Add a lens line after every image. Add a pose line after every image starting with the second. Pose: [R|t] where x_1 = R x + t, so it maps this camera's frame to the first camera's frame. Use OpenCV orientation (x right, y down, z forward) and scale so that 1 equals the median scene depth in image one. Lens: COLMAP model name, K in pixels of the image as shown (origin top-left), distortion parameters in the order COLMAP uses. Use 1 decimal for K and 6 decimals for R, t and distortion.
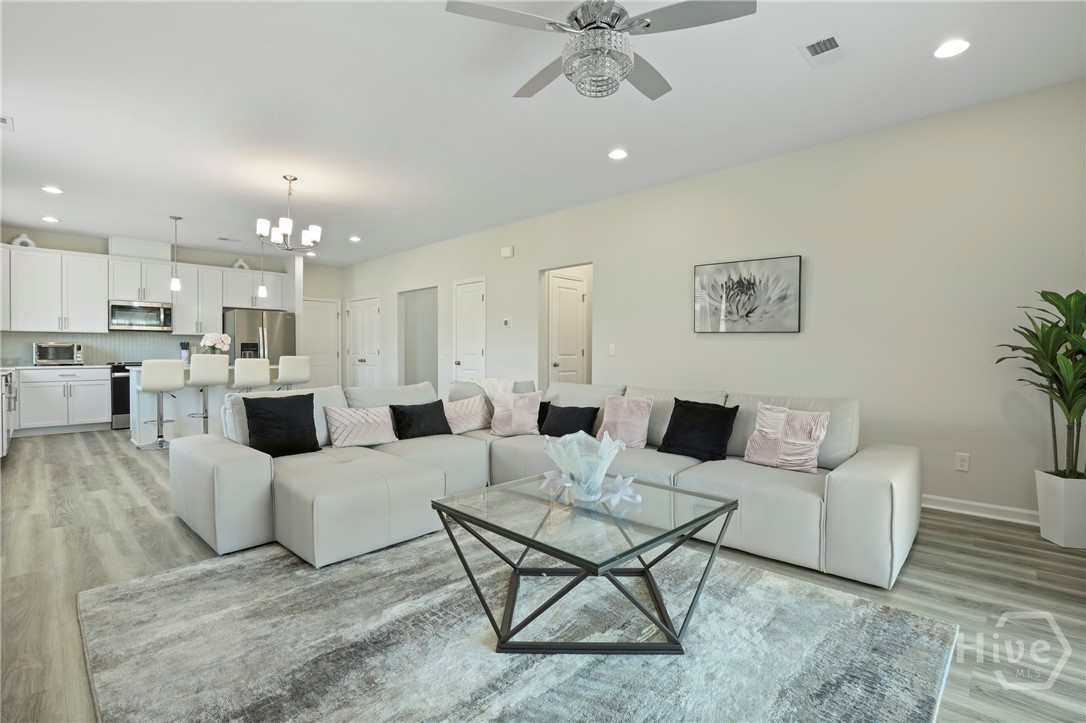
lens RADIAL K [[504.1, 0, 551.9], [0, 504.1, 361.1], [0, 0, 1]] dist [-0.011642, 0.001126]
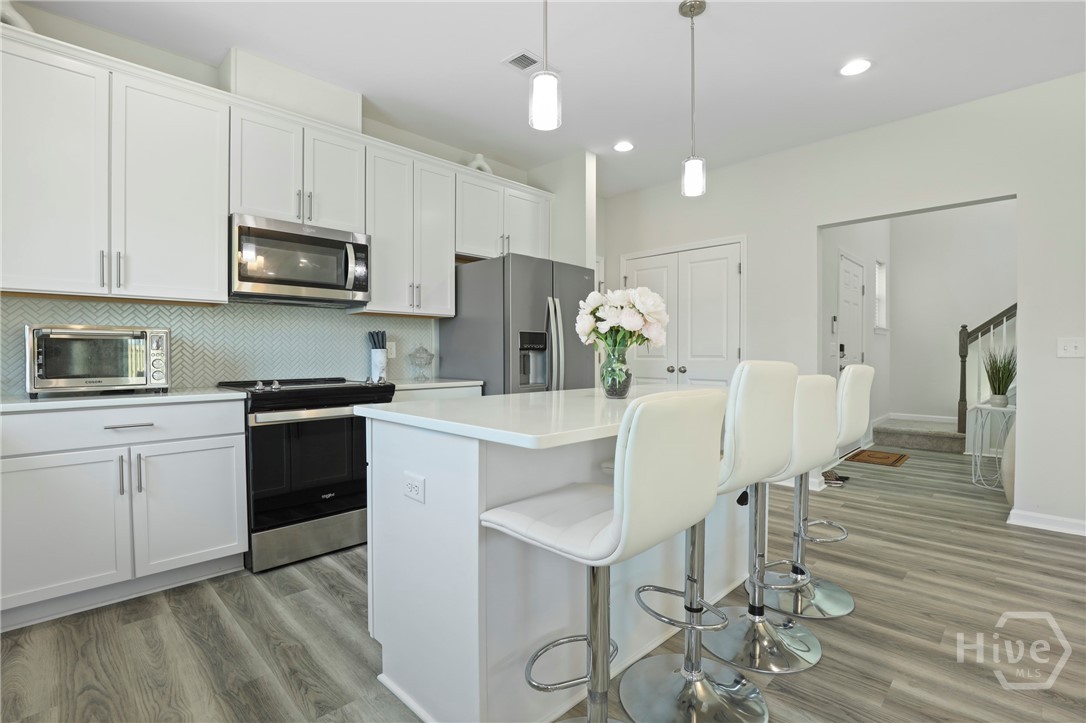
lens RADIAL K [[504.1, 0, 543.4], [0, 504.1, 365.2], [0, 0, 1]] dist [-0.011642, 0.001126]
pose [[0.999802, -0.005738, -0.019056, -0.665490], [0.005698, 0.999982, -0.002129, -0.008322], [0.019068, 0.002020, 0.999816, 0.651058]]
